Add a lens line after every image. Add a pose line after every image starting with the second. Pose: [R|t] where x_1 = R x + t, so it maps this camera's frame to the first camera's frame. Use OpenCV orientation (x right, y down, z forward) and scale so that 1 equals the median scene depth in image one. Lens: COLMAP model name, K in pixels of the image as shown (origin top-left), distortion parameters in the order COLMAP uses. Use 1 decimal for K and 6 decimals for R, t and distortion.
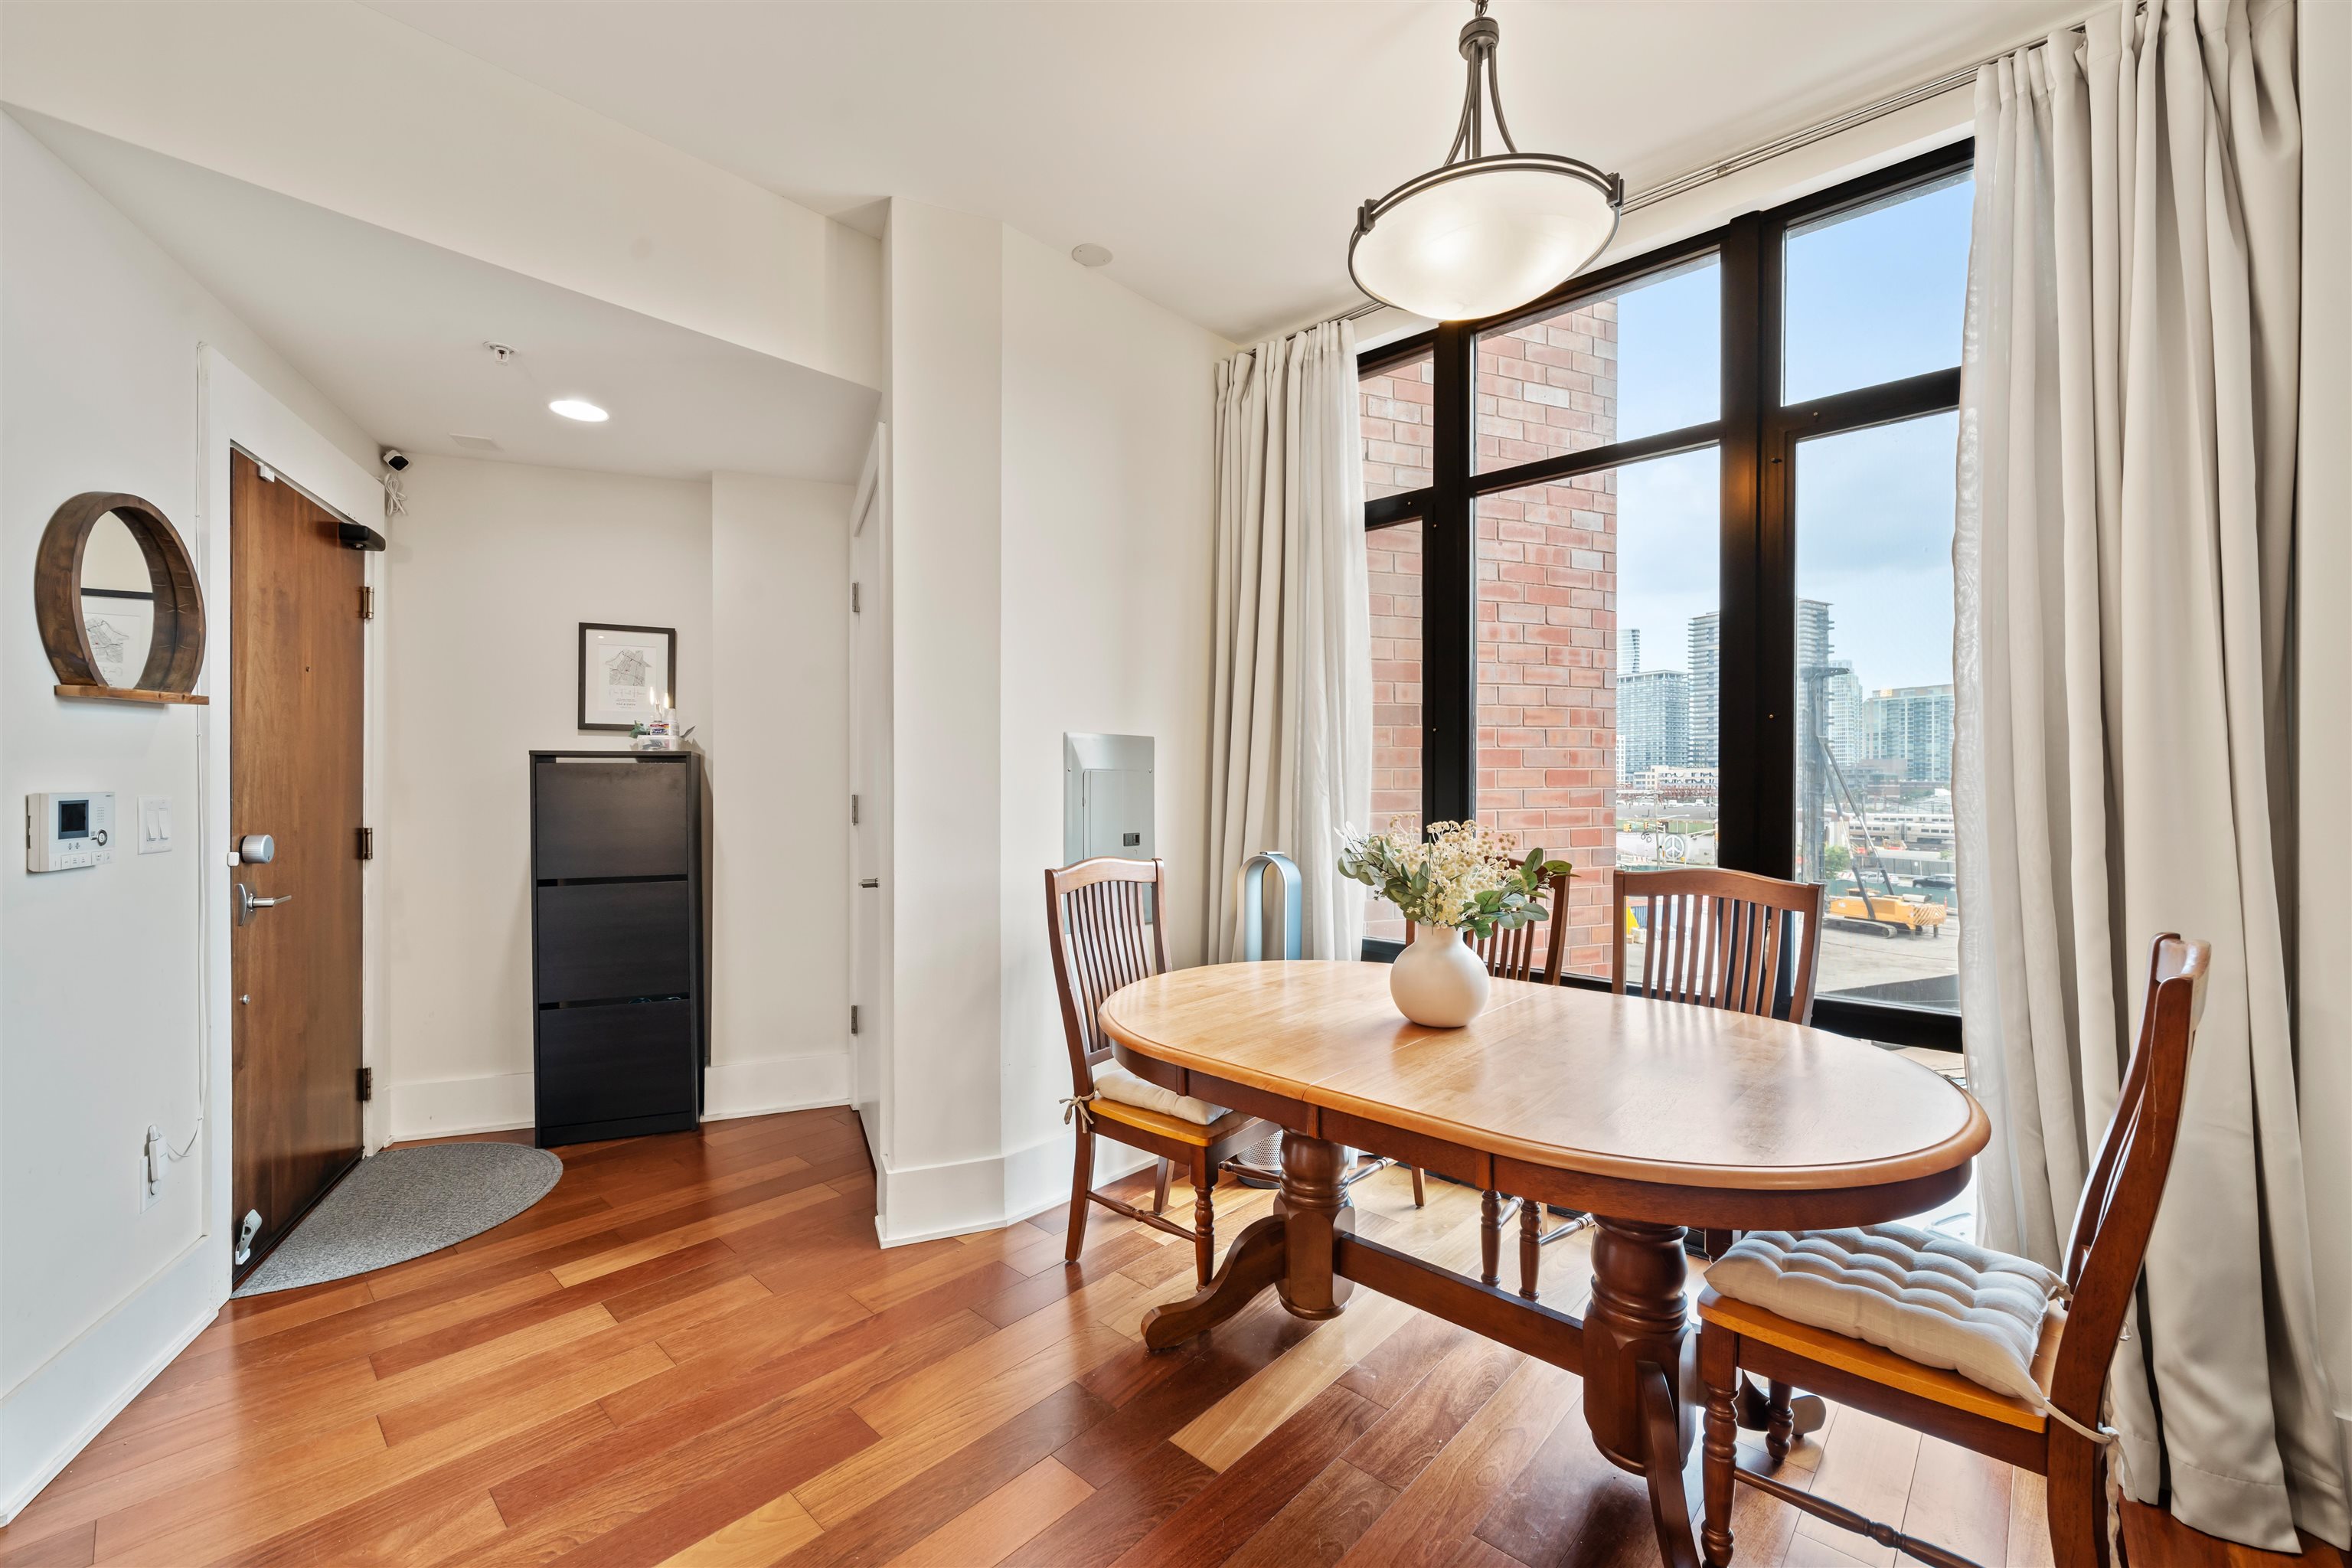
lens RADIAL K [[942.6, 0, 1168.0], [0, 942.6, 791.9], [0, 0, 1]] dist [0.001479, -0.001658]
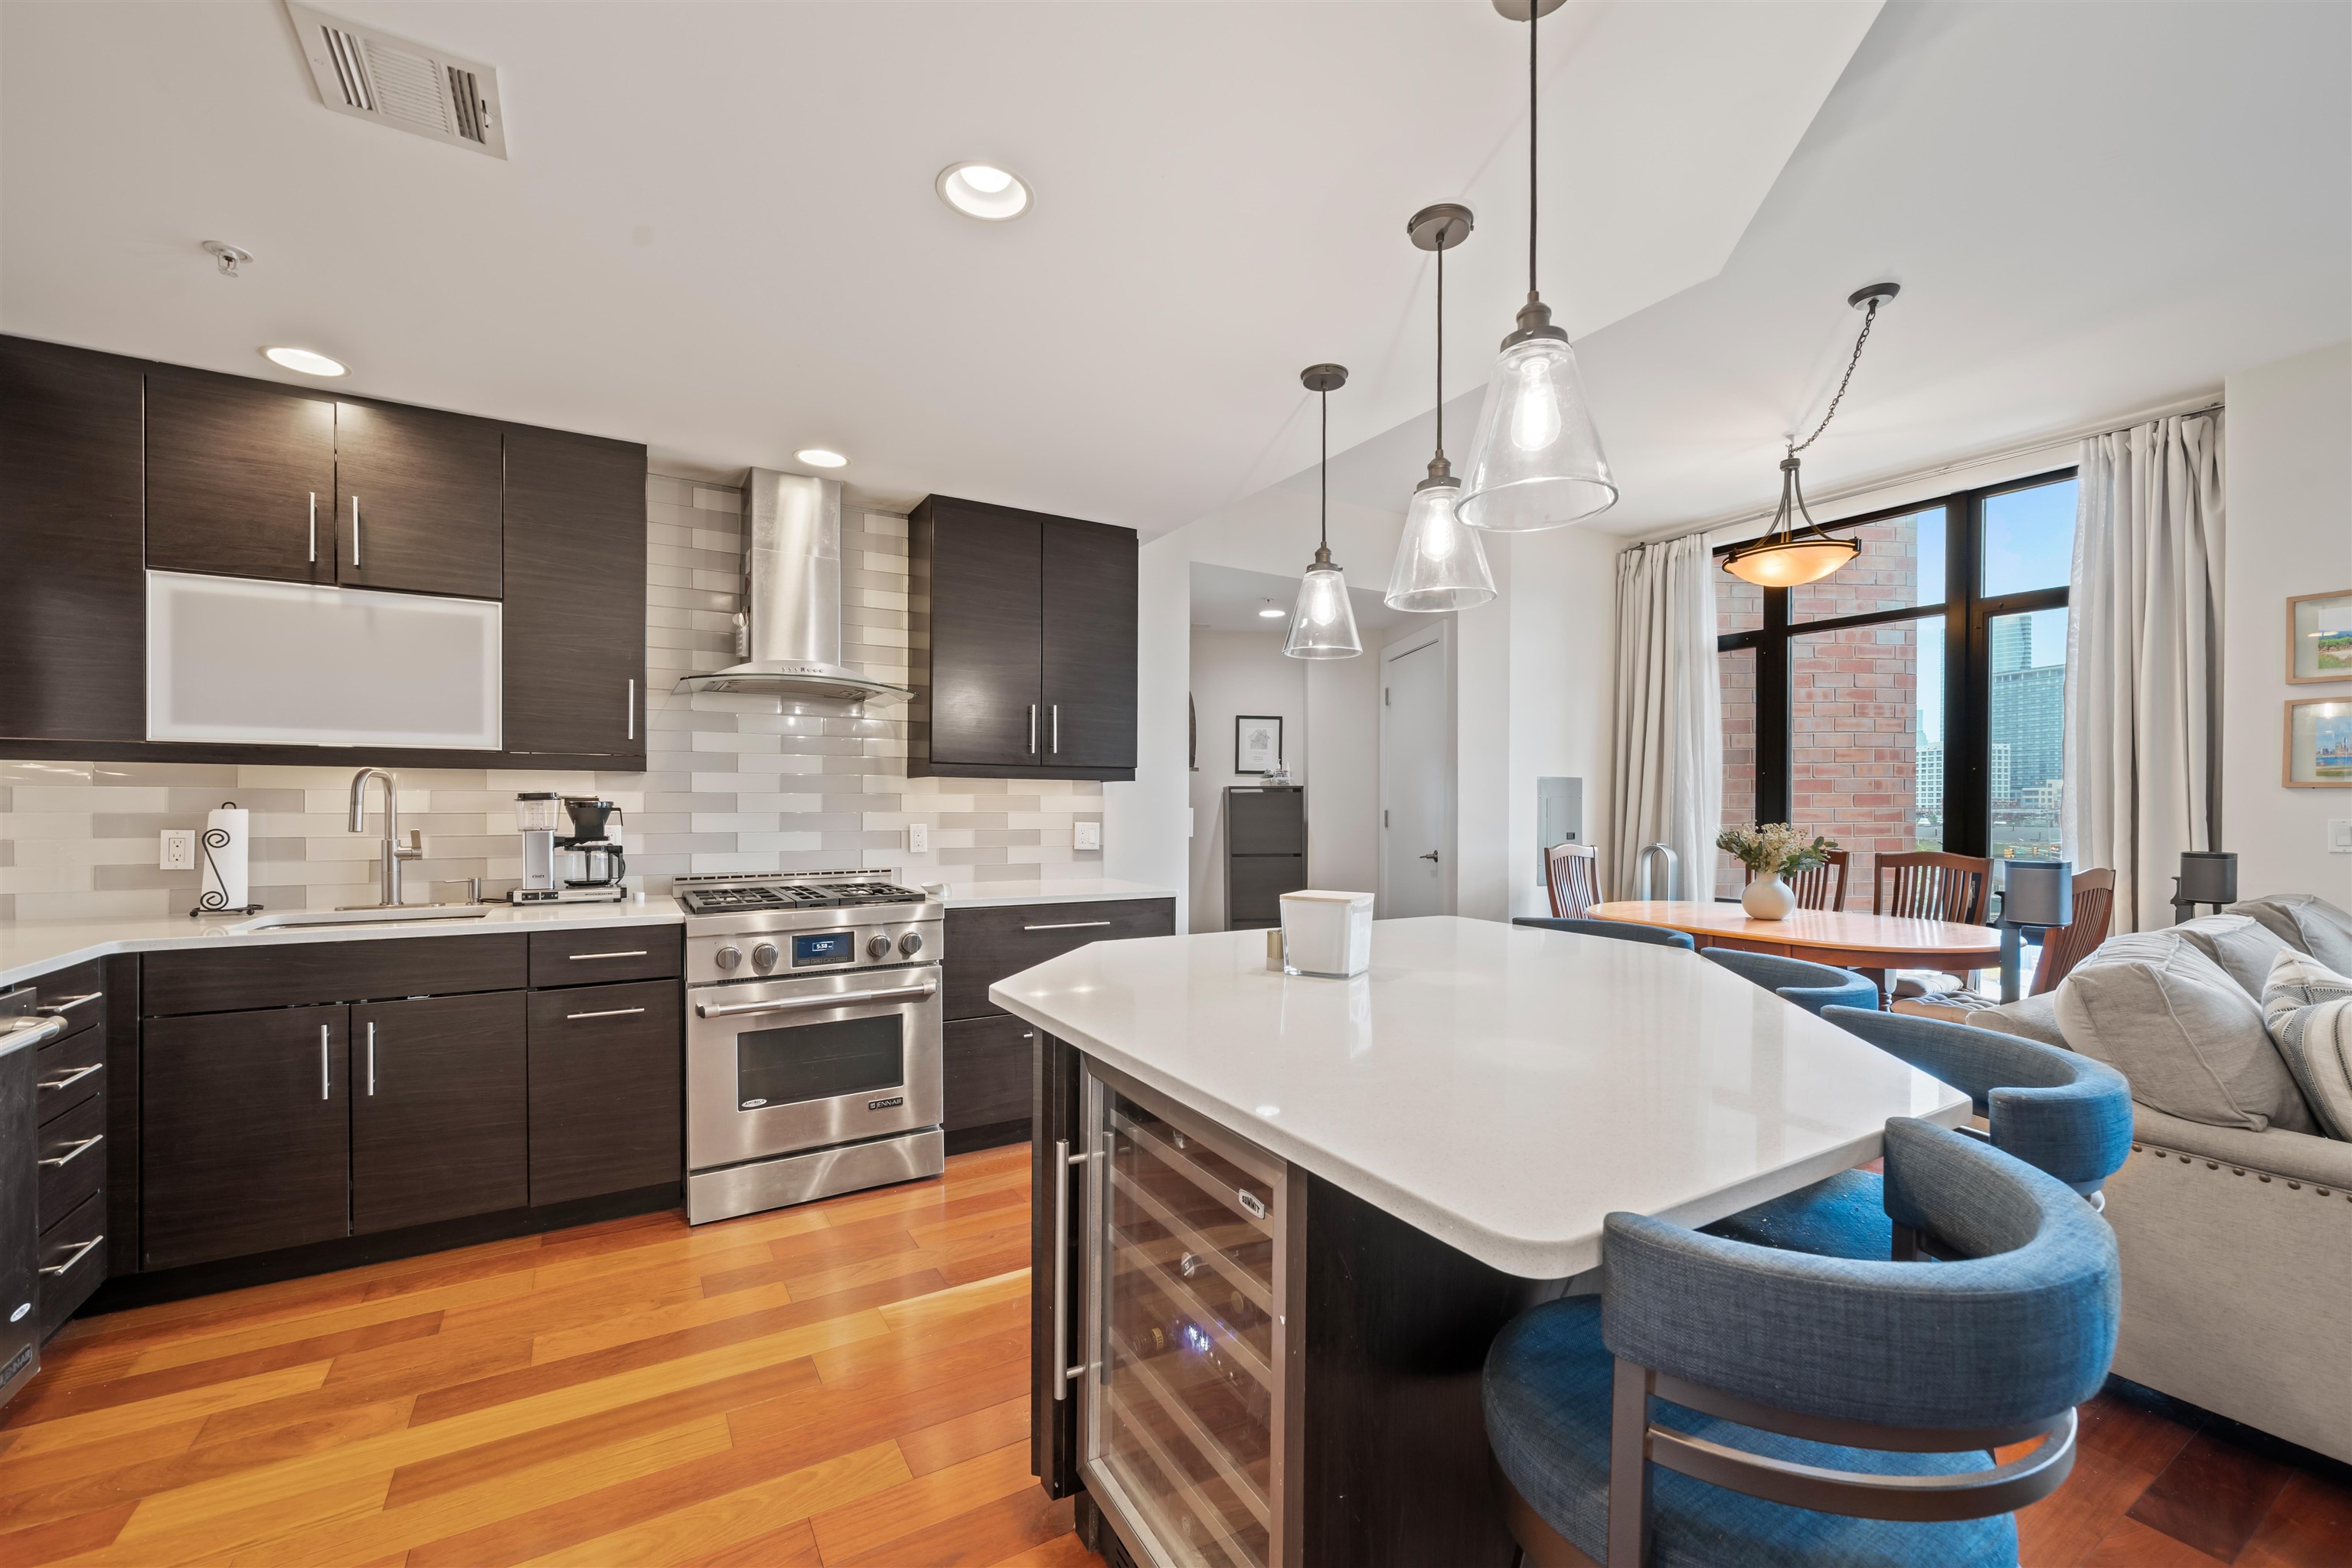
lens RADIAL K [[942.6, 0, 1179.8], [0, 942.6, 808.6], [0, 0, 1]] dist [0.001479, -0.001658]
pose [[0.962749, 0.003901, -0.270369, -0.312225], [-0.003947, 0.999992, 0.000371, 0.002118], [0.270369, 0.000710, 0.962757, -1.064953]]
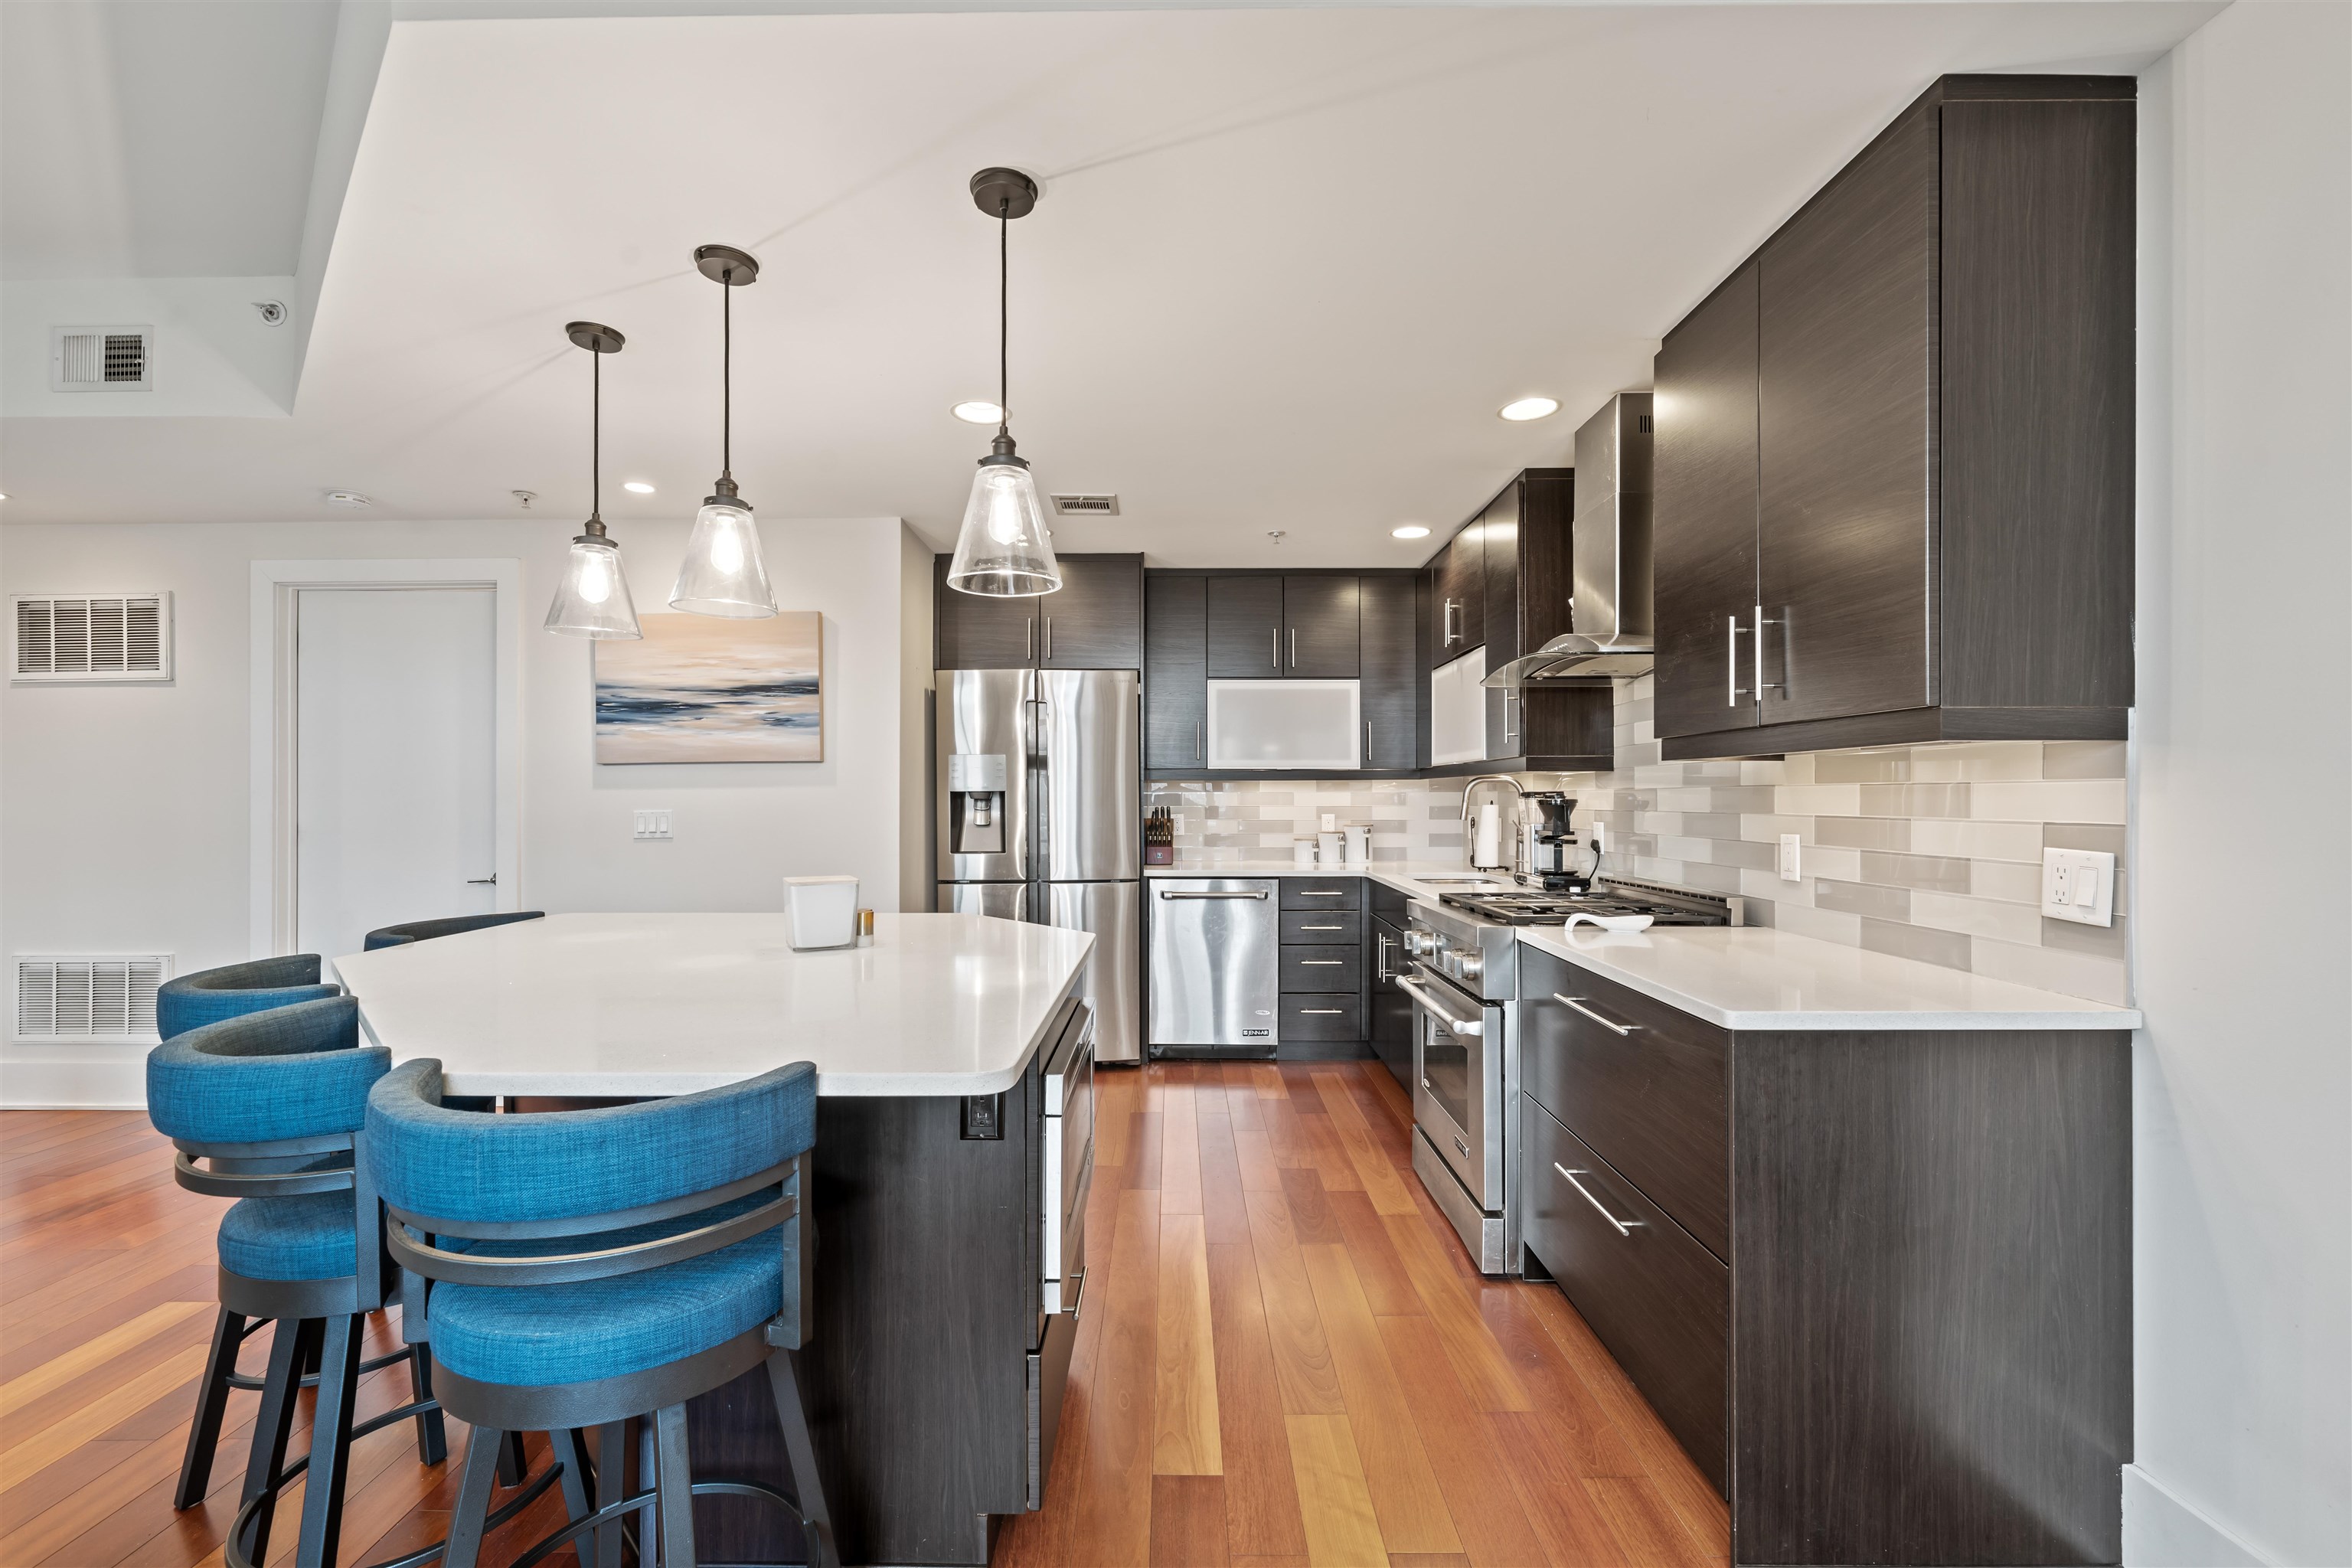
lens RADIAL K [[942.6, 0, 1164.1], [0, 942.6, 793.1], [0, 0, 1]] dist [0.001479, -0.001658]
pose [[-0.744393, -0.004844, -0.667724, -0.087136], [-0.003794, 0.999988, -0.003025, -0.005539], [0.667731, 0.000282, -0.744403, 0.499560]]
